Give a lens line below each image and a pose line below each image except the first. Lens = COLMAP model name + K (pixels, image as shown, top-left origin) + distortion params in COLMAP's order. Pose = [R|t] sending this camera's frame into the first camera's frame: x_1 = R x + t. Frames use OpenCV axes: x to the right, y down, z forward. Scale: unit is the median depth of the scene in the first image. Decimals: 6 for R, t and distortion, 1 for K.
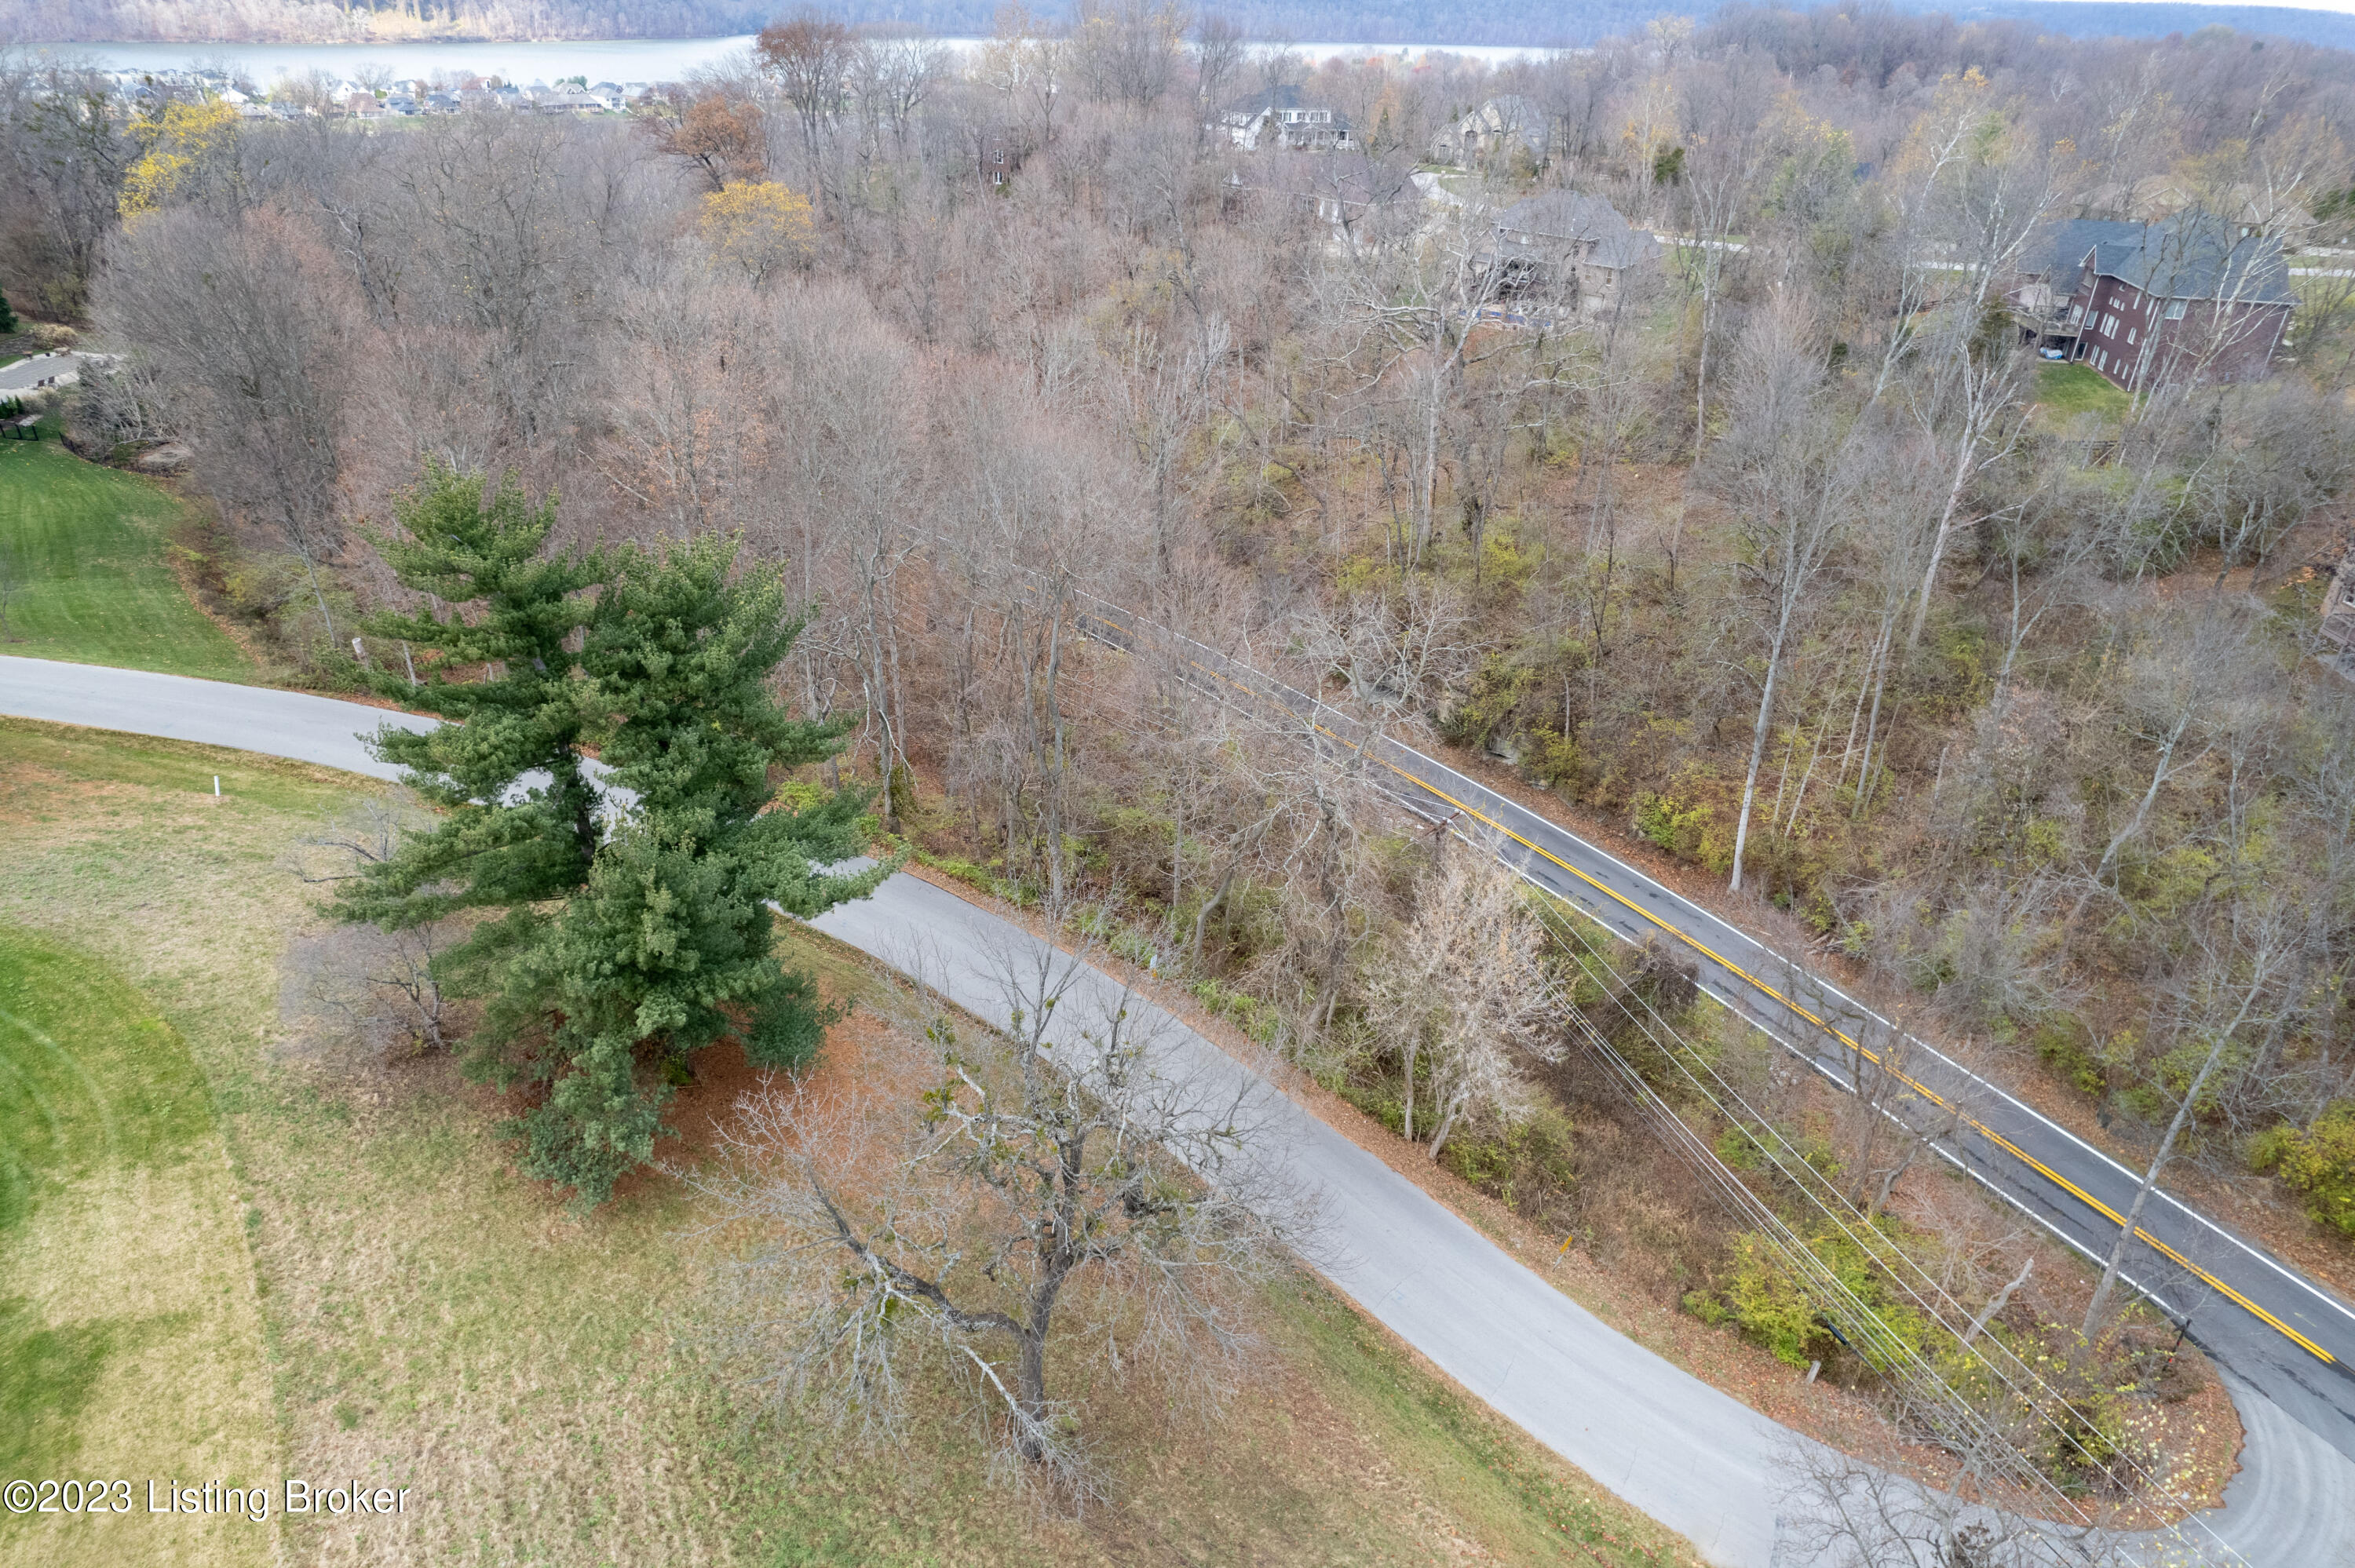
lens RADIAL K [[1528.8, 0, 1177.5], [0, 1528.8, 784.0], [0, 0, 1]] dist [-0.094035, 0.090335]
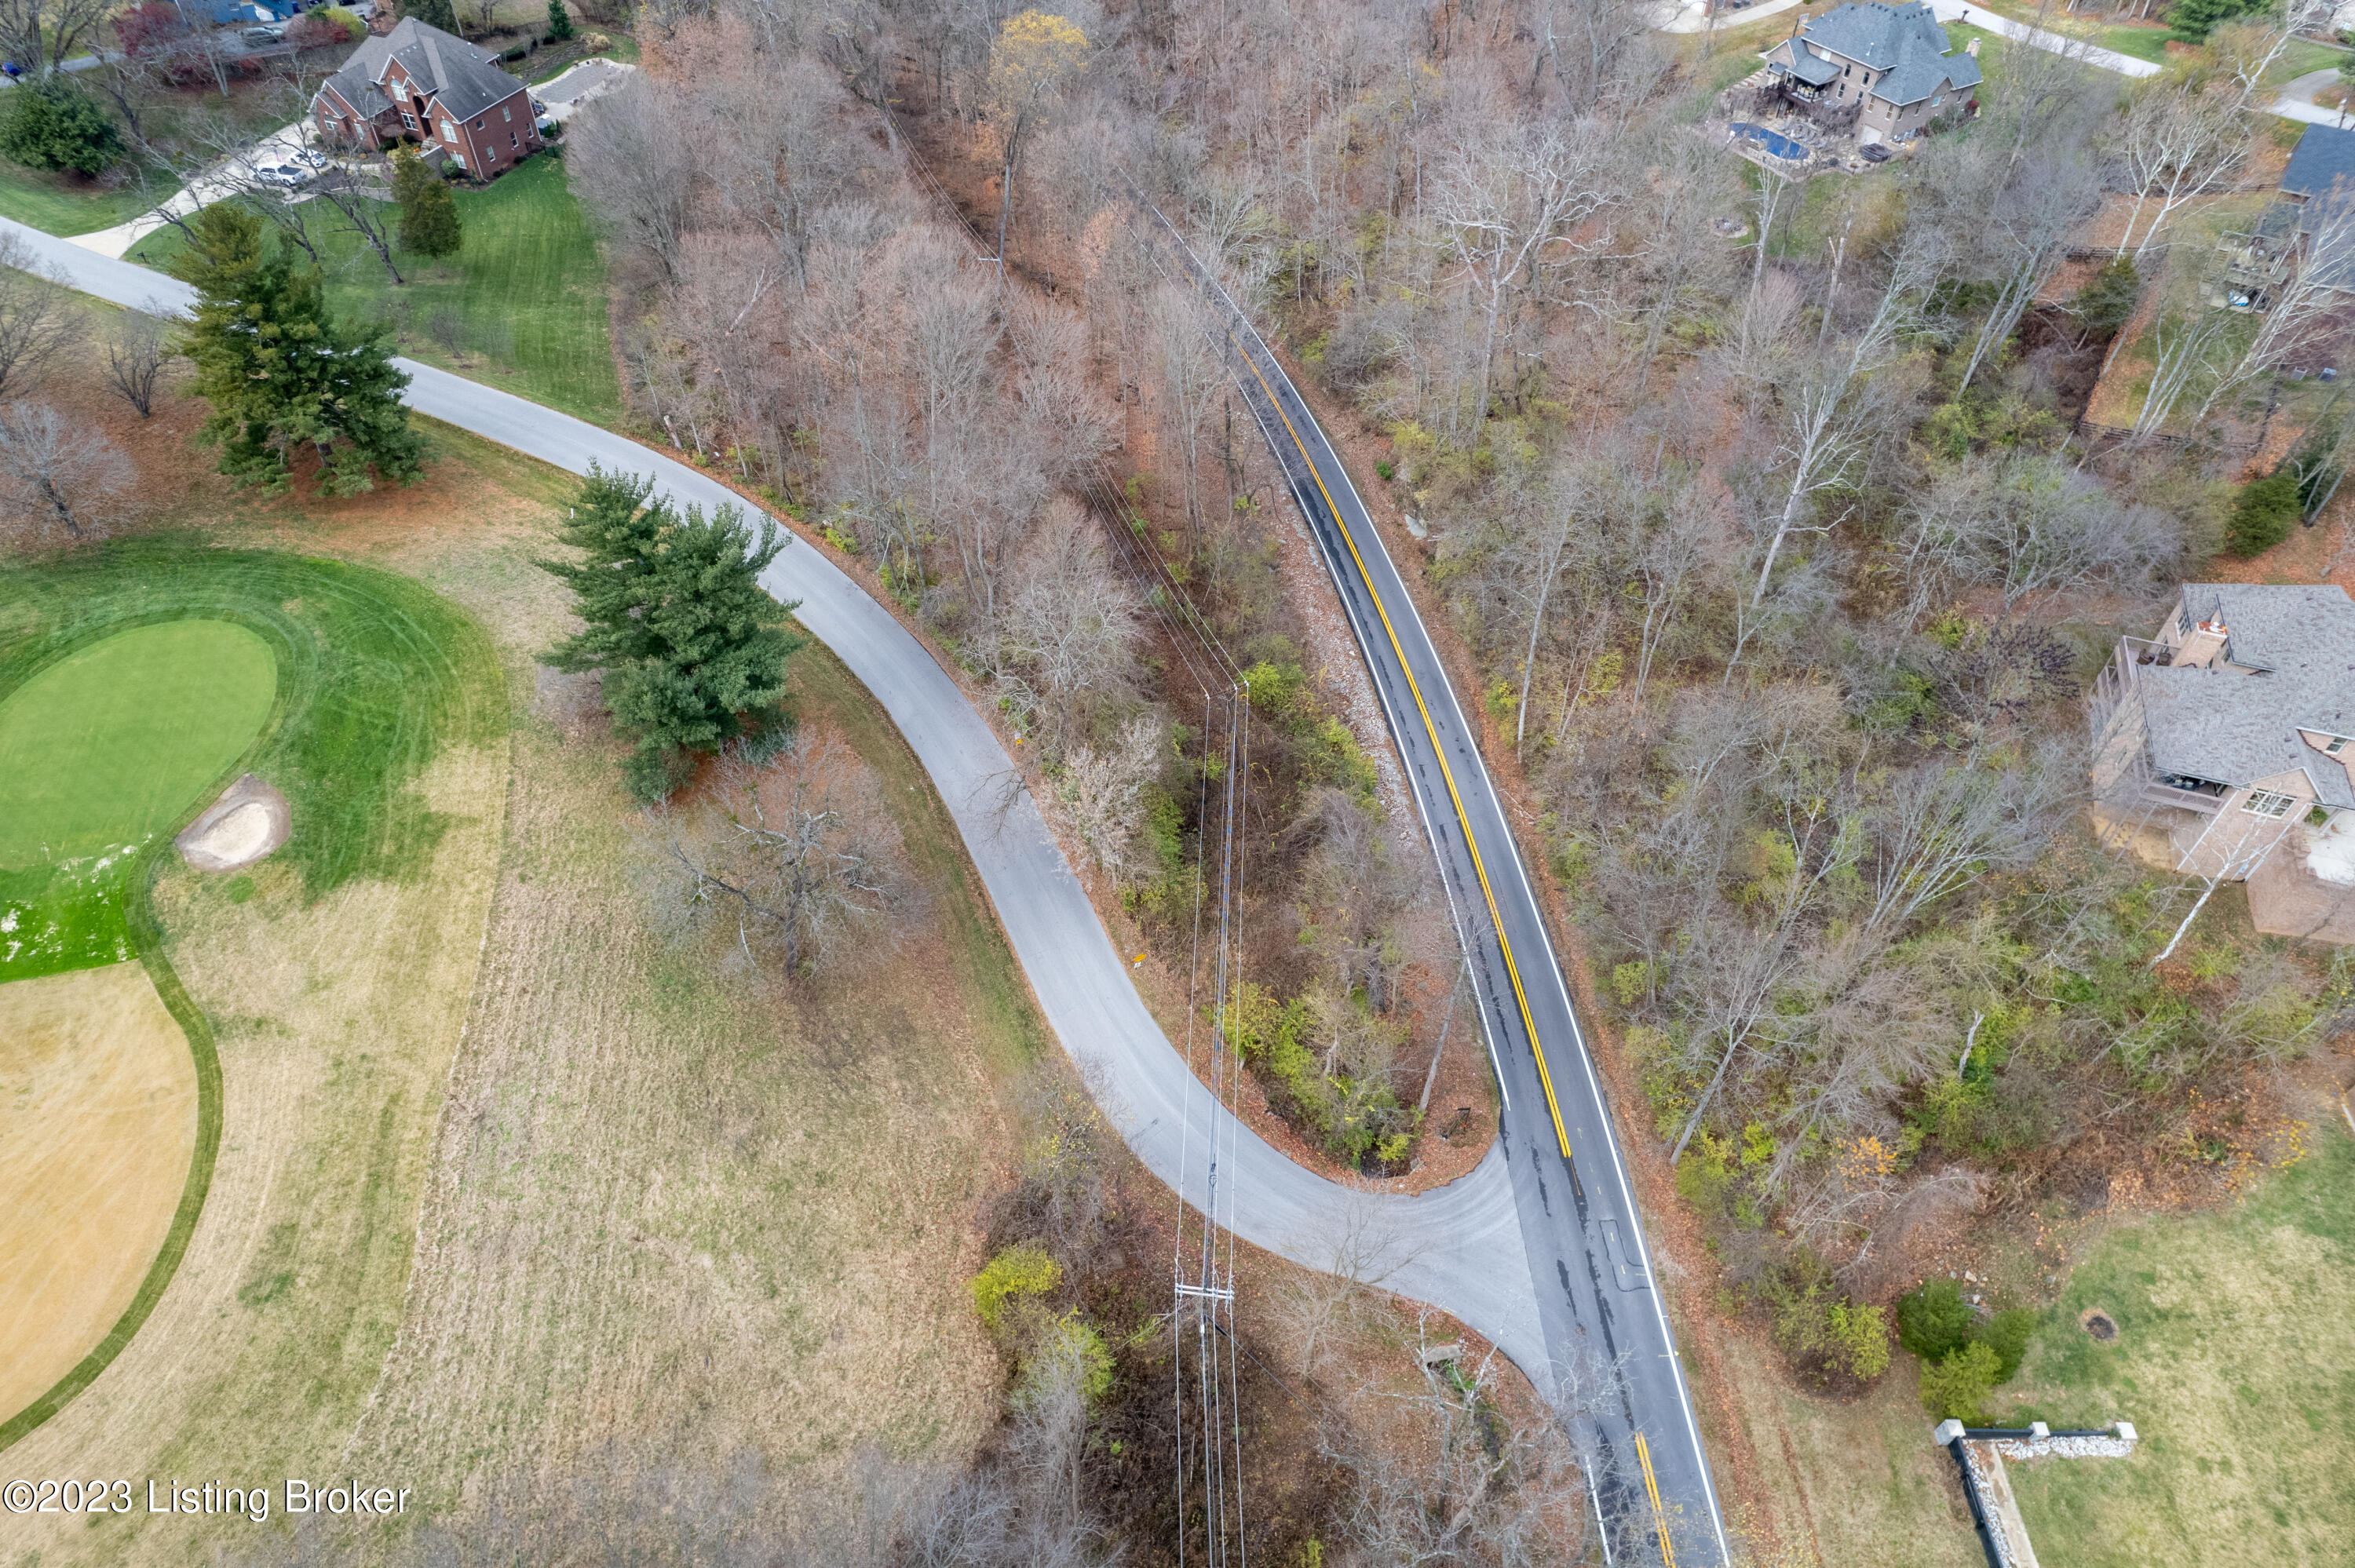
lens RADIAL K [[1528.8, 0, 1177.5], [0, 1528.8, 784.0], [0, 0, 1]] dist [-0.094035, 0.090335]
pose [[0.926622, 0.257018, -0.274435, 0.941127], [-0.167020, 0.935289, 0.311990, -0.584998], [0.336863, -0.243261, 0.909586, -0.740409]]
